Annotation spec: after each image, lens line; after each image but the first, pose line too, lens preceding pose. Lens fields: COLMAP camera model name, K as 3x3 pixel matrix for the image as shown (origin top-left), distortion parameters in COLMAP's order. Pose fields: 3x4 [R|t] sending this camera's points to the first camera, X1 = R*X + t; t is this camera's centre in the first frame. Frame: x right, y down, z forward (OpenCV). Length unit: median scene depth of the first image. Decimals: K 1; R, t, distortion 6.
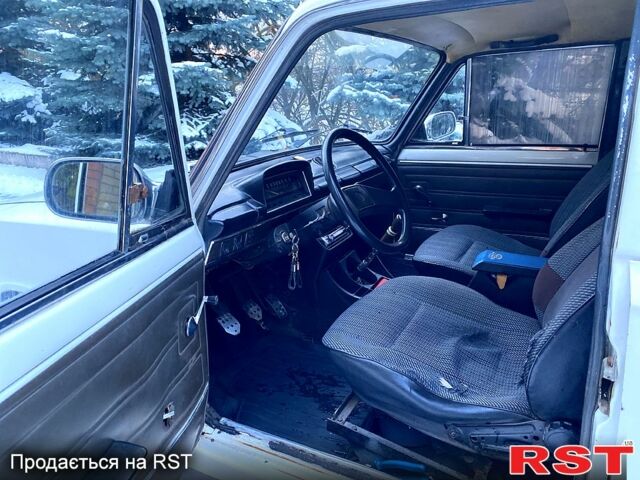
lens RADIAL K [[478.1, 0, 320.0], [0, 478.1, 240.0], [0, 0, 1]] dist [0.028743, -0.040221]
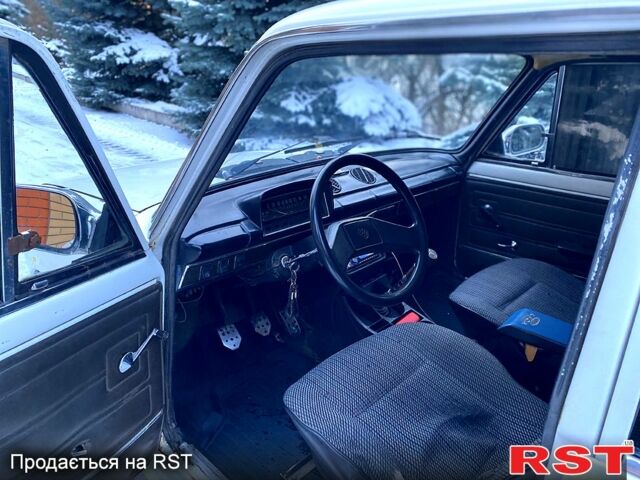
lens RADIAL K [[478.1, 0, 320.0], [0, 478.1, 240.0], [0, 0, 1]] dist [0.028743, -0.040221]
pose [[0.961372, 0.144684, -0.234157, 0.152702], [-0.129393, 0.988403, 0.079483, -0.098329], [0.242941, -0.046114, 0.968944, 0.092049]]
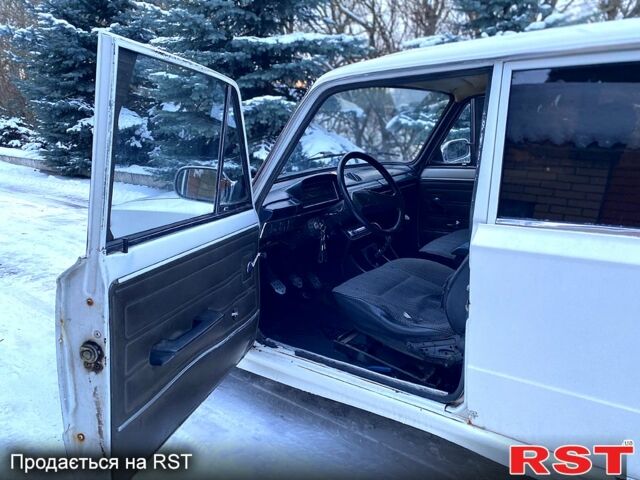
lens RADIAL K [[478.1, 0, 320.0], [0, 478.1, 240.0], [0, 0, 1]] dist [0.028743, -0.040221]
pose [[0.987336, 0.032100, -0.155360, 0.124635], [-0.039622, 0.998175, -0.045567, 0.078358], [0.153614, 0.051145, 0.986806, -0.329435]]
